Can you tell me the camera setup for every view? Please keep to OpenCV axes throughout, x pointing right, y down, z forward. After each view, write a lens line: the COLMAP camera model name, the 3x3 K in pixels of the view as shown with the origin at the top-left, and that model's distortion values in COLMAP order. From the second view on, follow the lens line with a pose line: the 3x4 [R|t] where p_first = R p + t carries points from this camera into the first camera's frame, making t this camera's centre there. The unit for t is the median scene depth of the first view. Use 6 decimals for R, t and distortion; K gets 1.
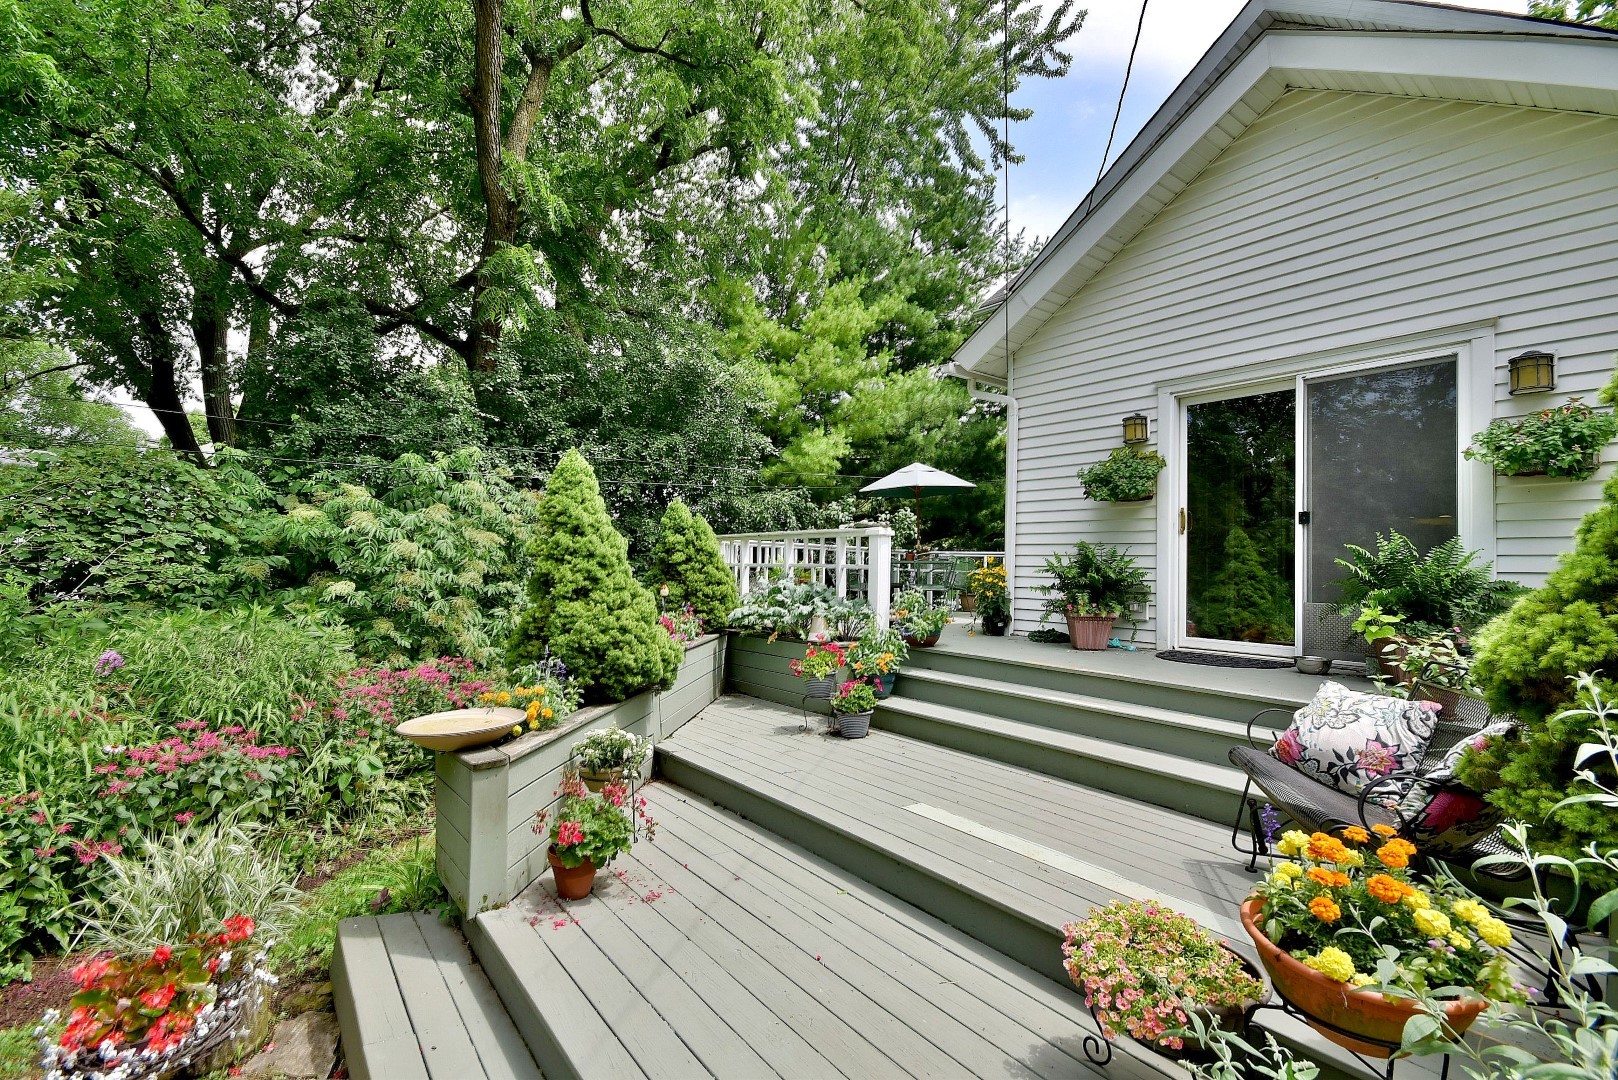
lens RADIAL K [[754.3, 0, 809.0], [0, 754.3, 540.0], [0, 0, 1]] dist [0.000882, 0.000362]
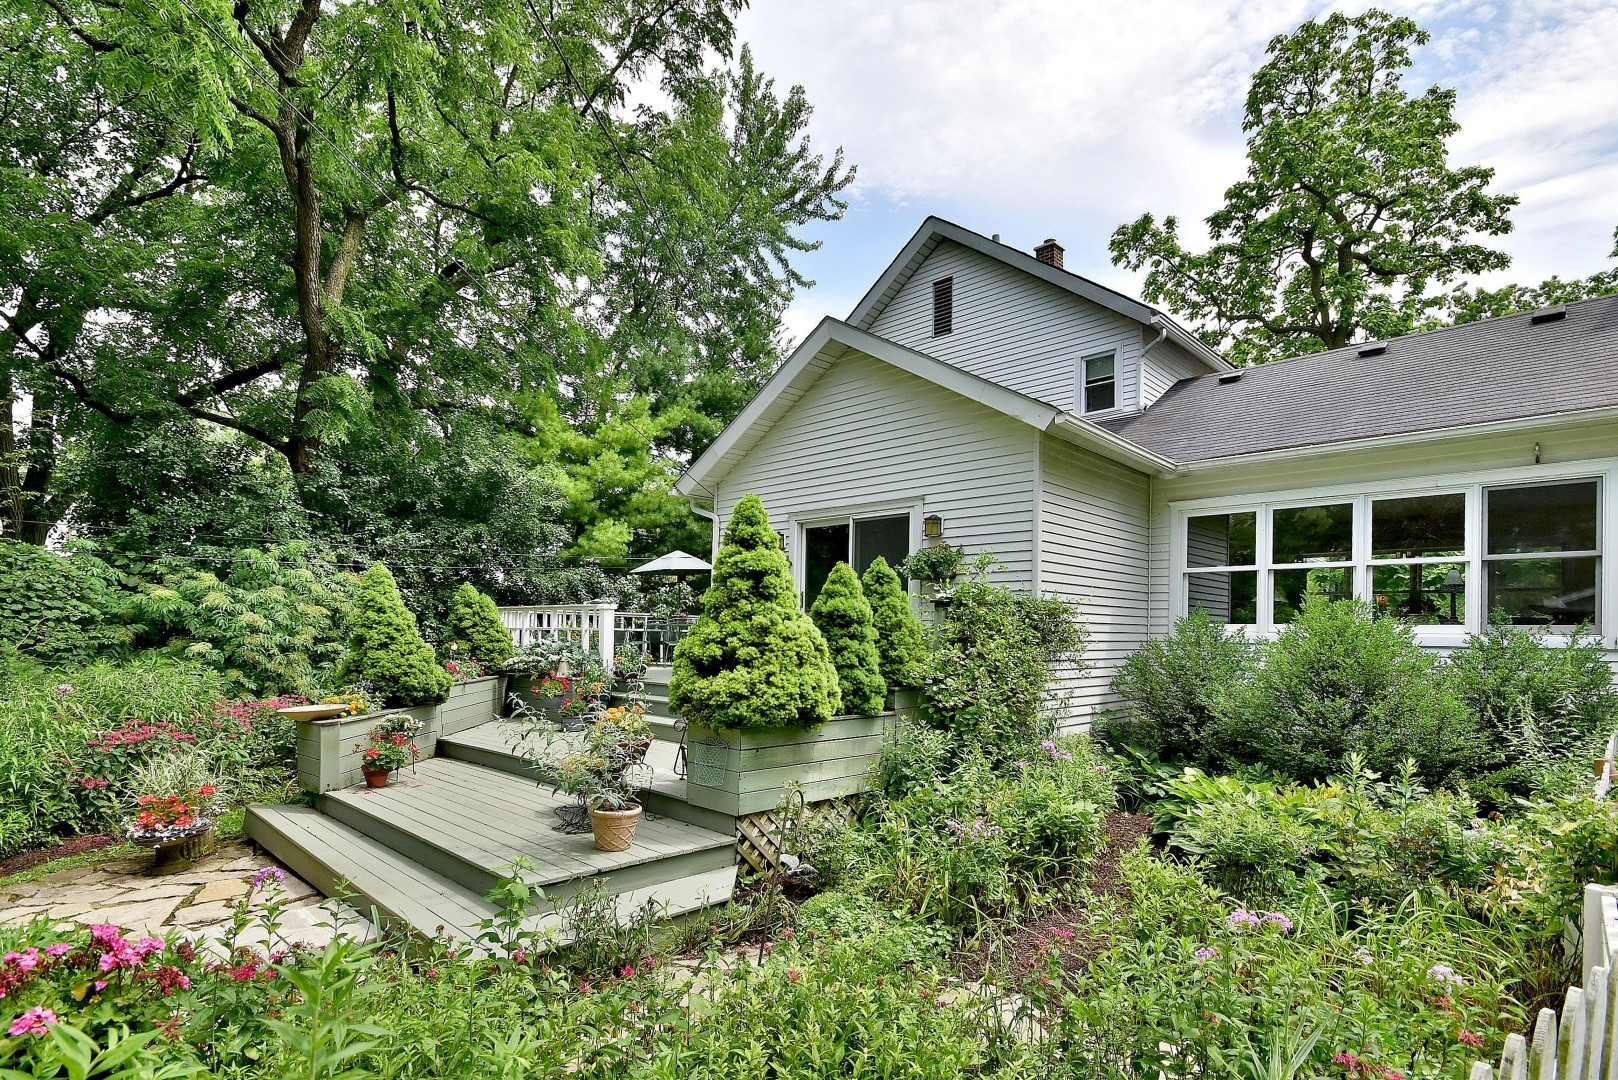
lens RADIAL K [[792.9, 0, 862.7], [0, 792.9, 620.9], [0, 0, 1]] dist [0.023498, -0.001804]
pose [[0.977801, -0.005639, 0.209458, 0.247626], [-0.000012, 0.999636, 0.026969, -0.023492], [-0.209534, -0.026373, 0.977446, -0.652717]]
